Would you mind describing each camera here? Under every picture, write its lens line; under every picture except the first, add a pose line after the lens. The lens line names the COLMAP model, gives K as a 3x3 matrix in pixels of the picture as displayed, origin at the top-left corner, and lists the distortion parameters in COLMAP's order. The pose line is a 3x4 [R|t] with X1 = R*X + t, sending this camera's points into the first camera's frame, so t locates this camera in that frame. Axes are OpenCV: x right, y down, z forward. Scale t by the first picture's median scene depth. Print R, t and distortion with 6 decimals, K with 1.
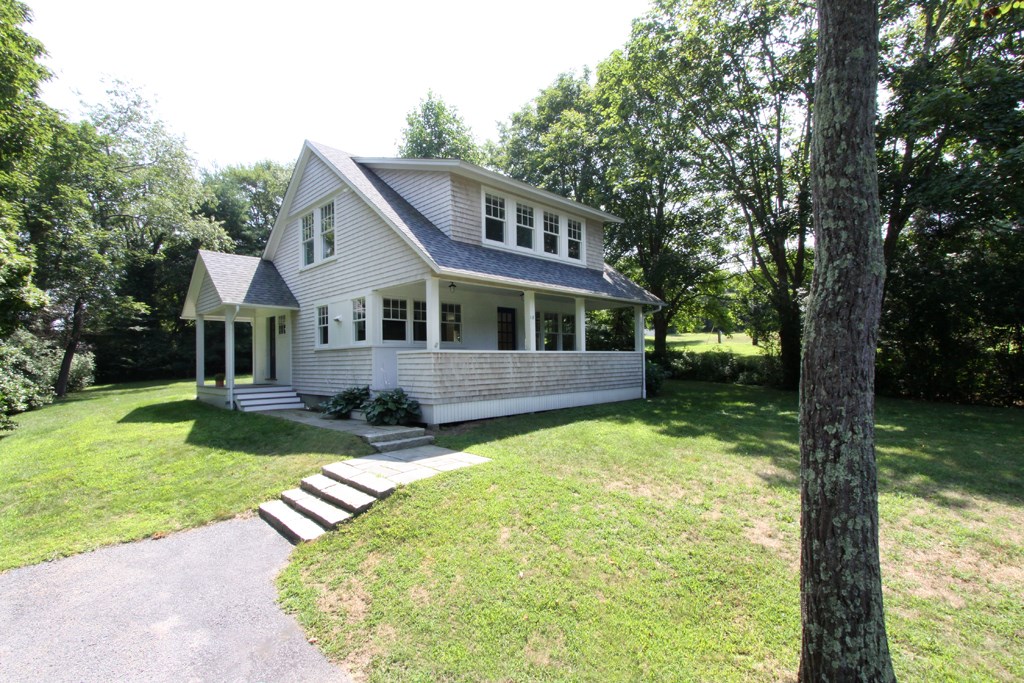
lens RADIAL K [[472.3, 0, 512.0], [0, 472.3, 341.5], [0, 0, 1]] dist [0.001065, 0.000271]
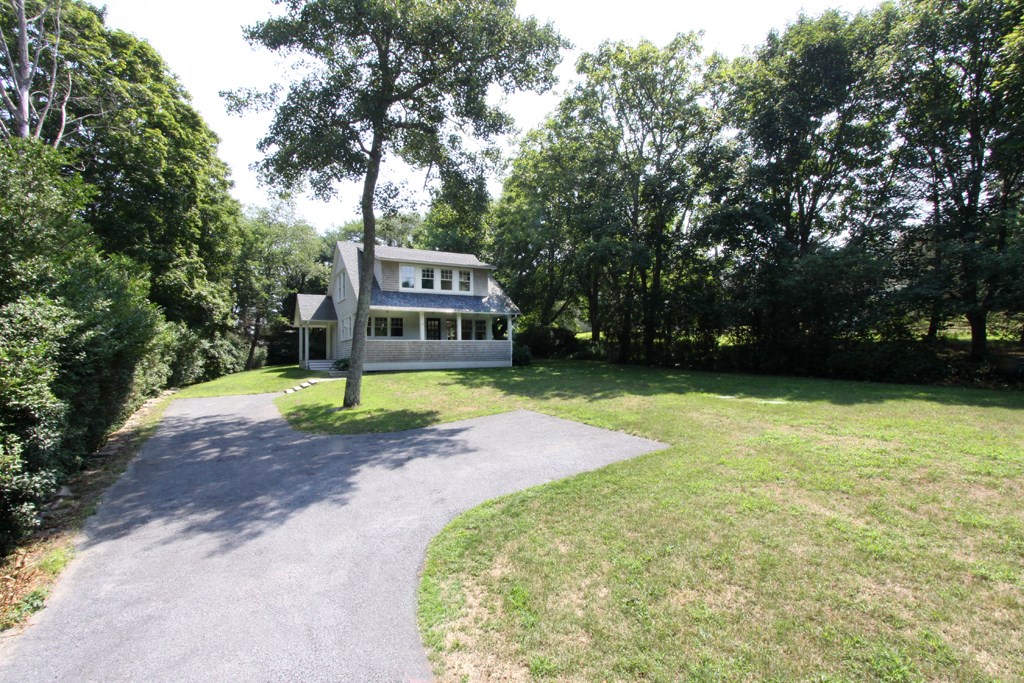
lens RADIAL K [[471.4, 0, 512.0], [0, 471.4, 341.5], [0, 0, 1]] dist [-0.000090, 0.000005]
pose [[0.961903, -0.011481, -0.273151, 0.808298], [0.013701, 0.999887, 0.006220, 0.015118], [0.273048, -0.009725, 0.961951, -0.736111]]
